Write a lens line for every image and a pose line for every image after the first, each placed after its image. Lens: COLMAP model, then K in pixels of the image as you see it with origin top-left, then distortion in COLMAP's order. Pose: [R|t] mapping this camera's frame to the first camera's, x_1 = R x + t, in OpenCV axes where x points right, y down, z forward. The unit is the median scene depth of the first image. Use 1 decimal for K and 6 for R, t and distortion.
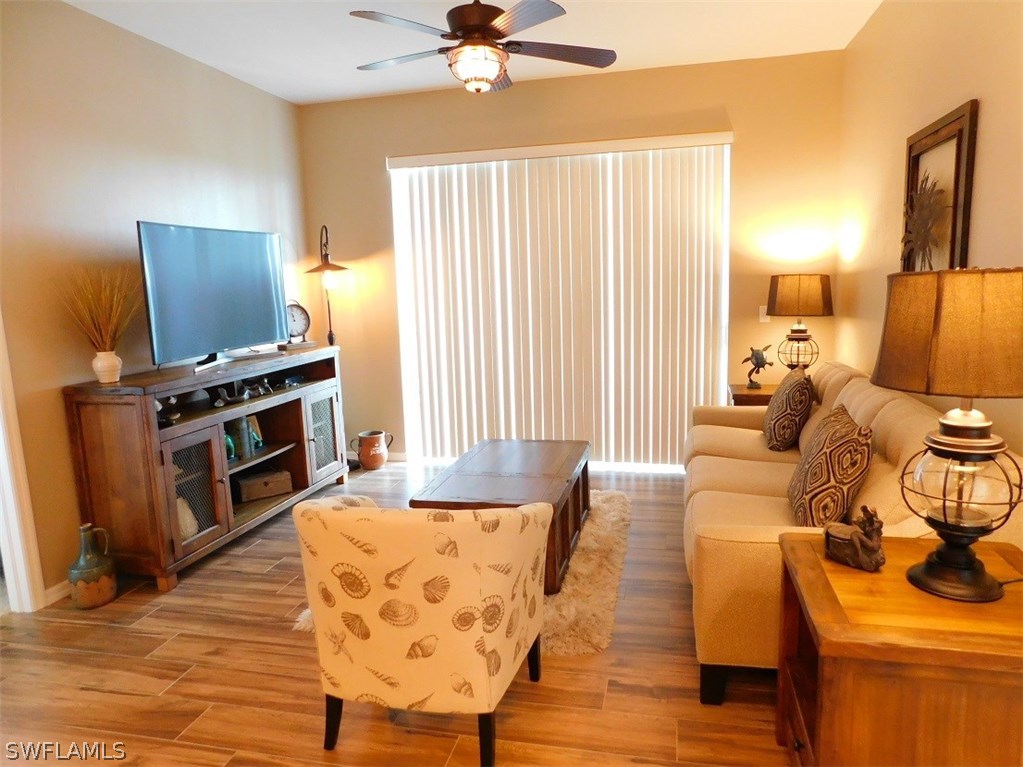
lens RADIAL K [[680.5, 0, 515.6], [0, 680.5, 383.8], [0, 0, 1]] dist [-0.065878, 0.061951]
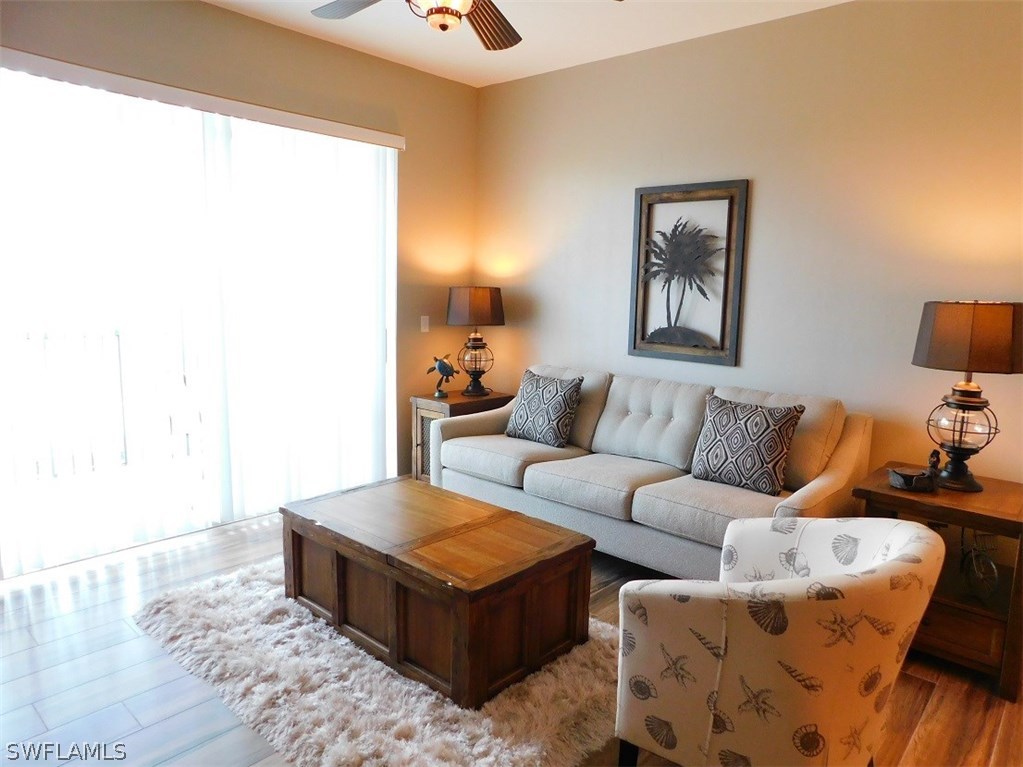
lens RADIAL K [[670.3, 0, 514.8], [0, 670.3, 396.1], [0, 0, 1]] dist [-0.083163, -0.001488]
pose [[0.478684, -0.101286, 0.872125, -0.493169], [0.094757, 0.993481, 0.063371, -0.050701], [-0.872859, 0.052306, 0.485162, 0.435273]]
